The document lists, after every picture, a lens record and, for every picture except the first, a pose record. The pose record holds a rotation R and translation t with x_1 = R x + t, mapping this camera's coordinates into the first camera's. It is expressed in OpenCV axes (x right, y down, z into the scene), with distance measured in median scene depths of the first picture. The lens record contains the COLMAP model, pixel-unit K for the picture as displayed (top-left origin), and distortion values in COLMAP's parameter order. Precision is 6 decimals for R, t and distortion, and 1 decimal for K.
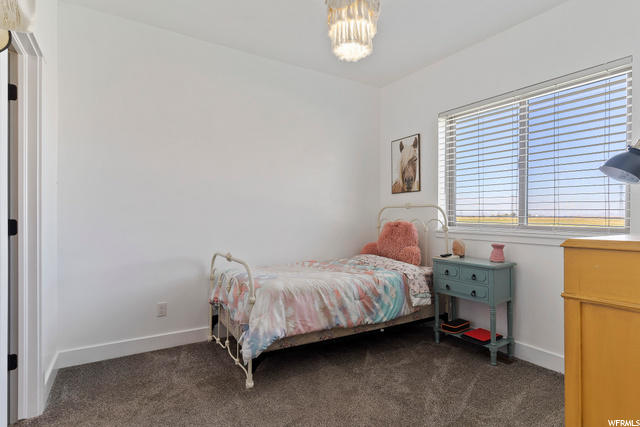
lens RADIAL K [[326.8, 0, 320.0], [0, 326.8, 213.5], [0, 0, 1]] dist [0.001969, 0.000637]
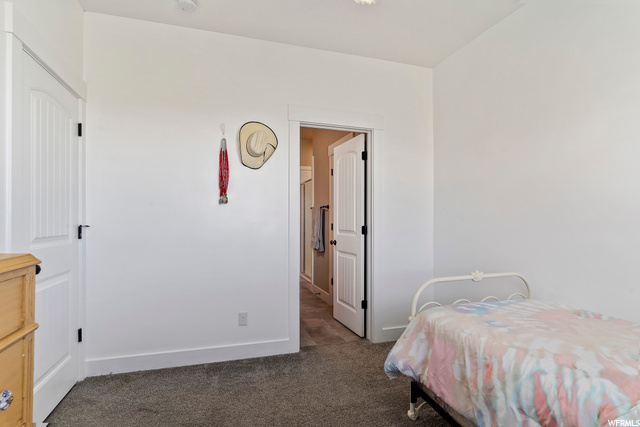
lens RADIAL K [[326.8, 0, 320.0], [0, 326.8, 213.5], [0, 0, 1]] dist [0.001969, 0.000637]
pose [[-0.250529, -0.028425, -0.967692, 0.673230], [0.000923, 0.999561, -0.029600, 0.006533], [0.968109, -0.008309, -0.250393, 0.923485]]
